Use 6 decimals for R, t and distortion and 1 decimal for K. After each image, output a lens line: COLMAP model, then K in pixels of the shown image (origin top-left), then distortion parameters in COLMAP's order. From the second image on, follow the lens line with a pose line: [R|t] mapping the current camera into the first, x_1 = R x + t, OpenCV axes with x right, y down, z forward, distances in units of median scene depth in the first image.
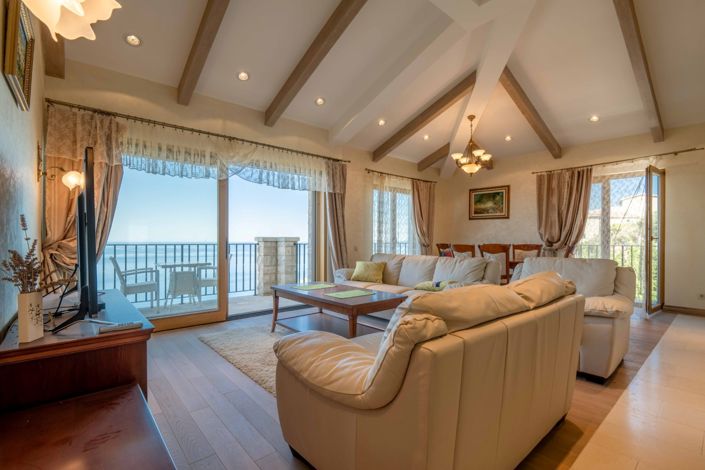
lens RADIAL K [[329.1, 0, 352.5], [0, 329.1, 235.0], [0, 0, 1]] dist [0.000527, -0.000032]
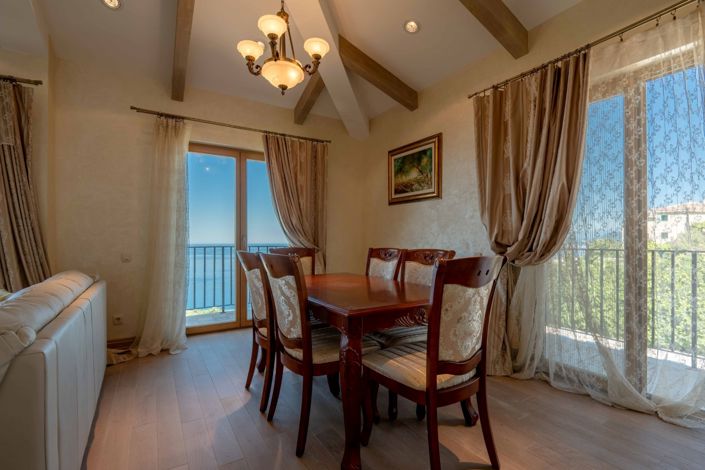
lens RADIAL K [[329.1, 0, 352.5], [0, 329.1, 235.0], [0, 0, 1]] dist [0.000527, -0.000032]
pose [[0.984525, 0.000673, -0.175240, 0.419282], [-0.002104, 0.999966, -0.007979, 0.011087], [0.175229, 0.008224, 0.984493, 0.460415]]
